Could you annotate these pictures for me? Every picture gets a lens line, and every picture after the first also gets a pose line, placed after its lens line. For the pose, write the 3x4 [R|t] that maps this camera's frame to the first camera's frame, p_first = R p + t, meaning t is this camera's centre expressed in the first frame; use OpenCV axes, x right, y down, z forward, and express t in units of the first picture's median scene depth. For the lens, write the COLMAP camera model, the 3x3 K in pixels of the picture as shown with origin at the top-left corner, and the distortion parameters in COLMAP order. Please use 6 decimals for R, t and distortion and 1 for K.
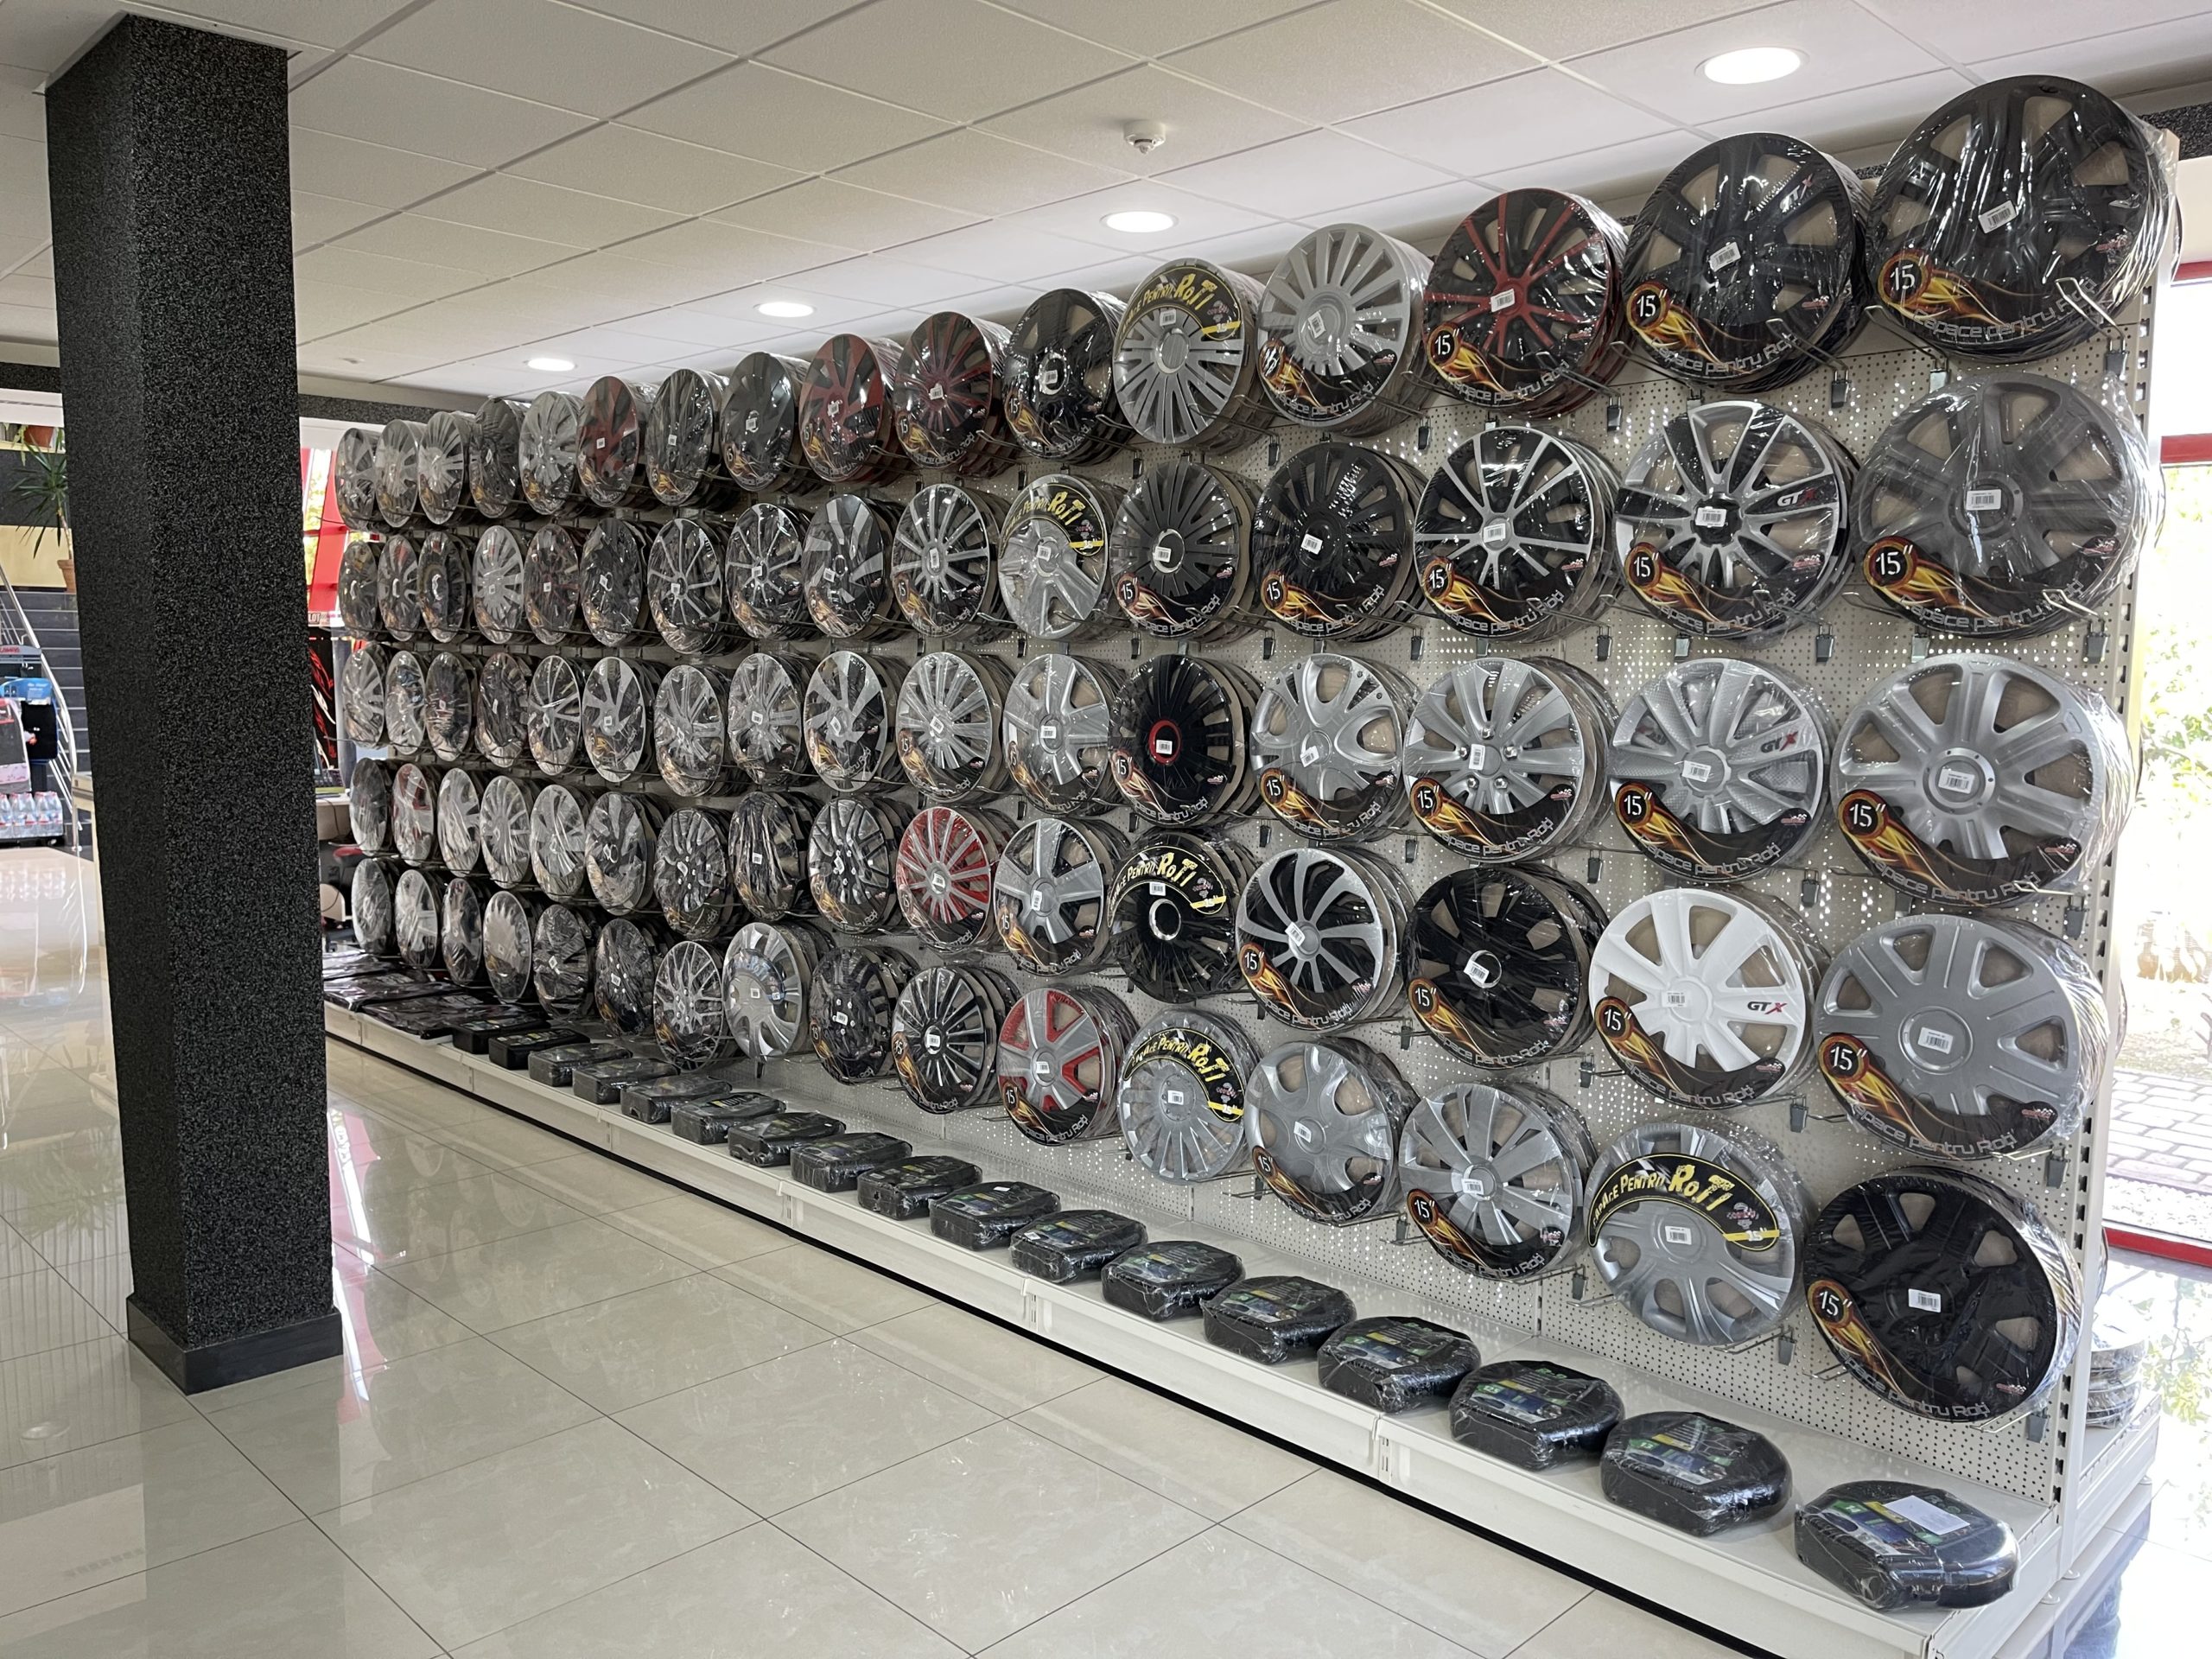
lens RADIAL K [[1667.2, 0, 1103.8], [0, 1667.2, 836.1], [0, 0, 1]] dist [0.033772, -0.009346]
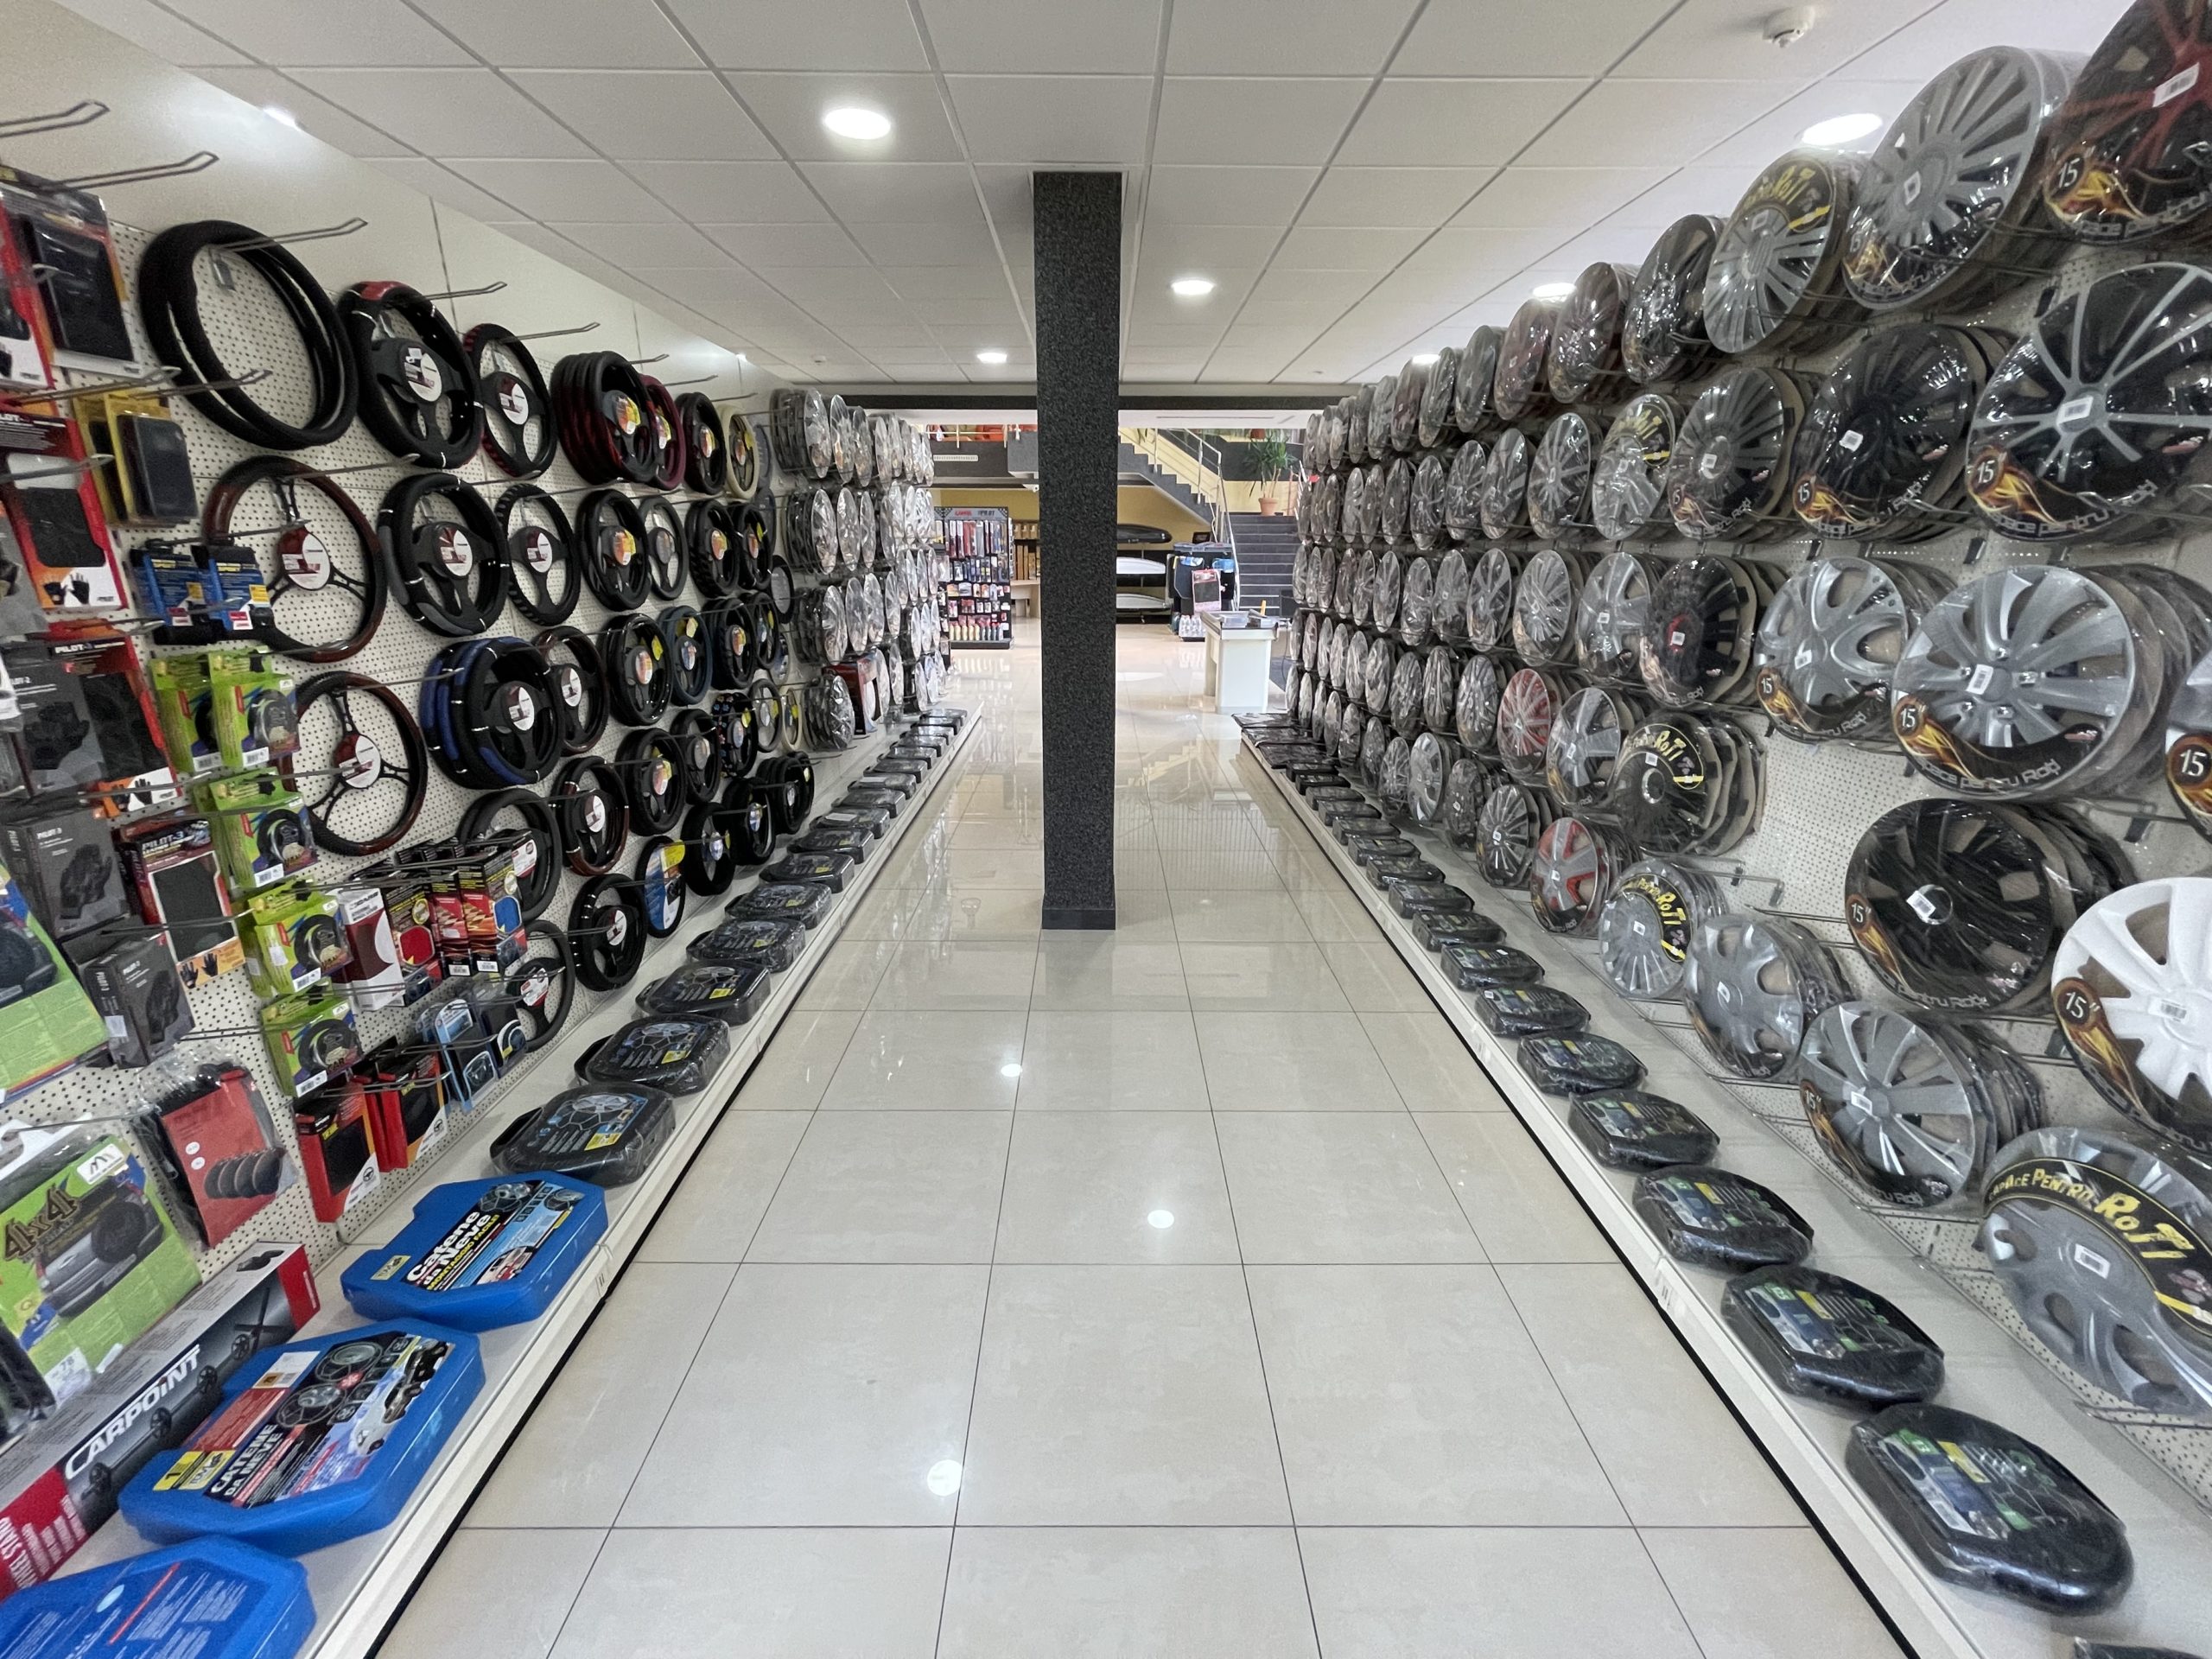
lens RADIAL K [[890.3, 0, 1102.5], [0, 890.3, 824.5], [0, 0, 1]] dist [-0.003864, 0.000206]
pose [[0.712019, 0.208104, -0.670613, 0.205516], [-0.071989, 0.971674, 0.225095, -0.041220], [0.698460, -0.111995, 0.706831, 0.296154]]
